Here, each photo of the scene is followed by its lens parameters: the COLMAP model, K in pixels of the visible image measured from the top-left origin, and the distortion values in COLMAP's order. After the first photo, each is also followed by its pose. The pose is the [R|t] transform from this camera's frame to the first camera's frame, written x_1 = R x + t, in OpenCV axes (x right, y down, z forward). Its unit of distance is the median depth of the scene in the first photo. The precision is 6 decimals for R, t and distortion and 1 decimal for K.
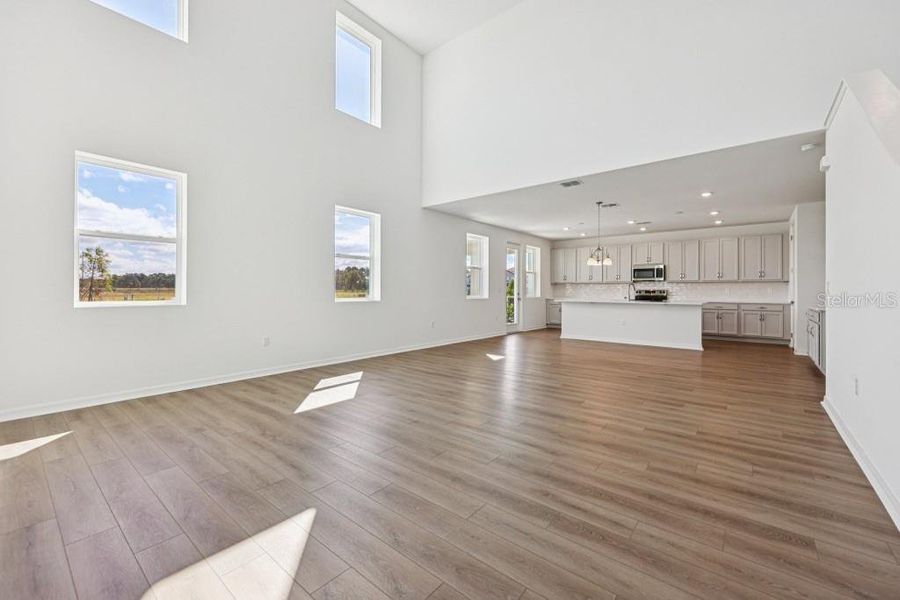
lens RADIAL K [[367.2, 0, 444.9], [0, 367.2, 285.9], [0, 0, 1]] dist [0.006987, -0.003194]
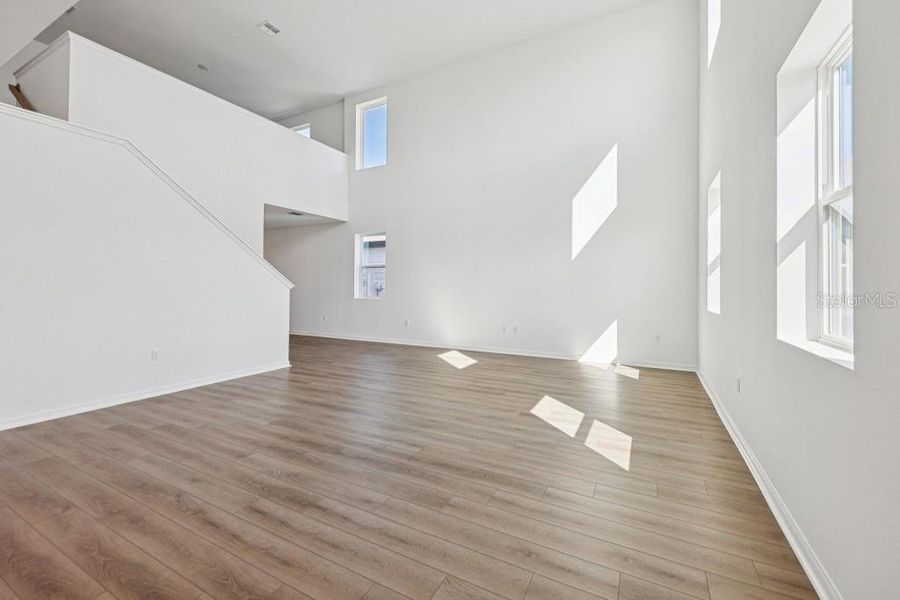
lens RADIAL K [[367.2, 0, 456.0], [0, 367.2, 297.0], [0, 0, 1]] dist [0.006987, -0.003194]
pose [[-0.976507, -0.001089, -0.215484, 0.063532], [-0.004422, 0.999878, 0.014986, -0.001196], [0.215442, 0.015587, -0.976392, 0.939522]]
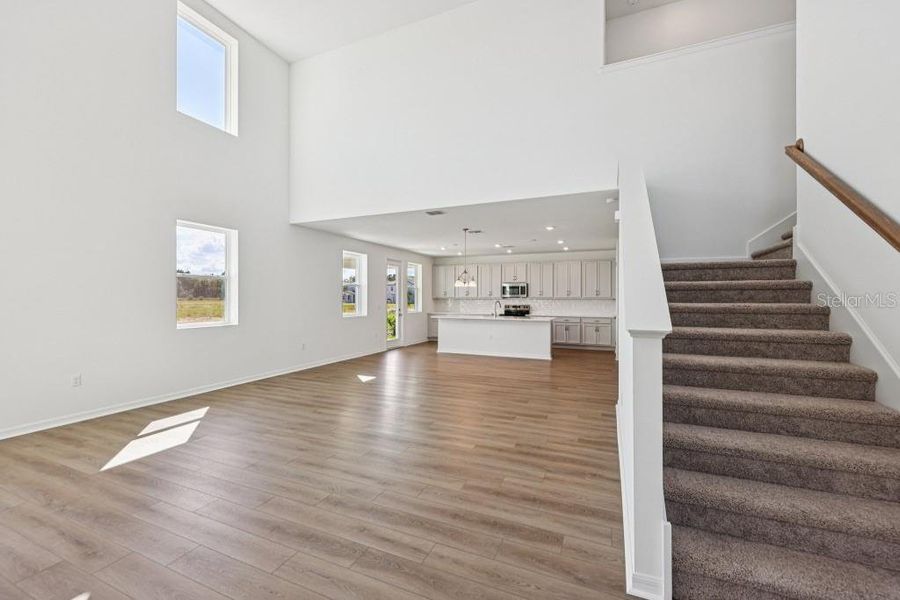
lens RADIAL K [[367.2, 0, 445.1], [0, 367.2, 297.0], [0, 0, 1]] dist [0.006987, -0.003194]
pose [[0.961776, -0.000529, 0.273836, 0.056240], [-0.002080, 0.999955, 0.009240, -0.030981], [-0.273828, -0.009456, 0.961732, -0.021663]]
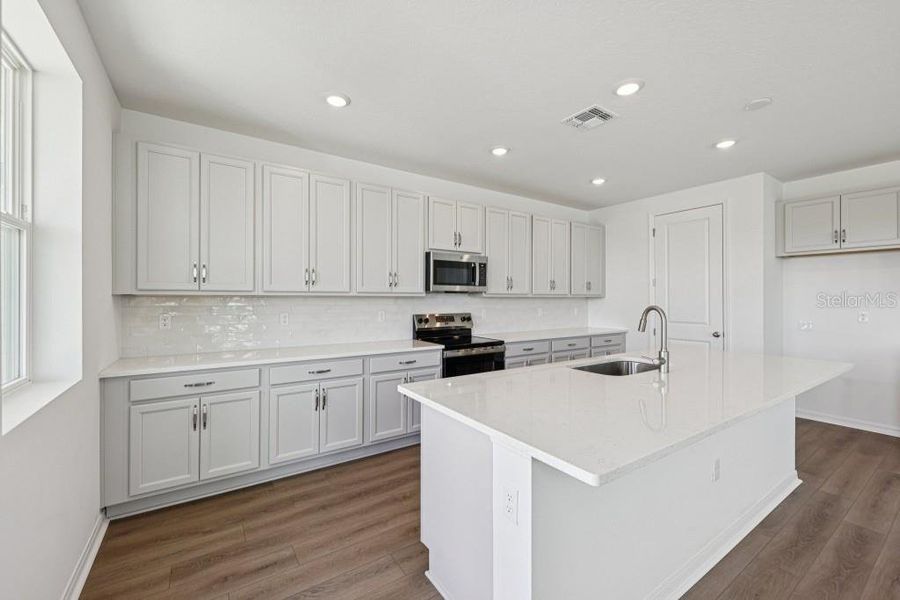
lens RADIAL K [[367.2, 0, 443.6], [0, 367.2, 303.1], [0, 0, 1]] dist [0.006987, -0.003194]
pose [[0.285983, -0.016920, 0.958085, 0.210968], [-0.013715, 0.999669, 0.021748, -0.013854], [-0.958136, -0.019360, 0.285657, 1.147903]]
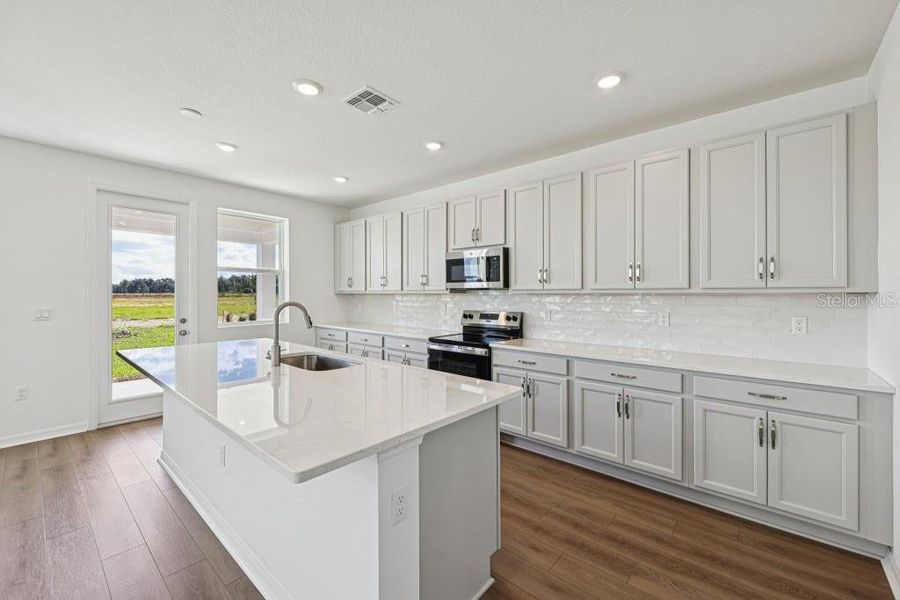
lens RADIAL K [[367.2, 0, 431.9], [0, 367.2, 291.3], [0, 0, 1]] dist [0.006987, -0.003194]
pose [[0.999540, -0.000892, -0.030308, 0.664107], [0.000945, 0.999998, 0.001729, -0.015688], [0.030306, -0.001757, 0.999539, 0.771654]]
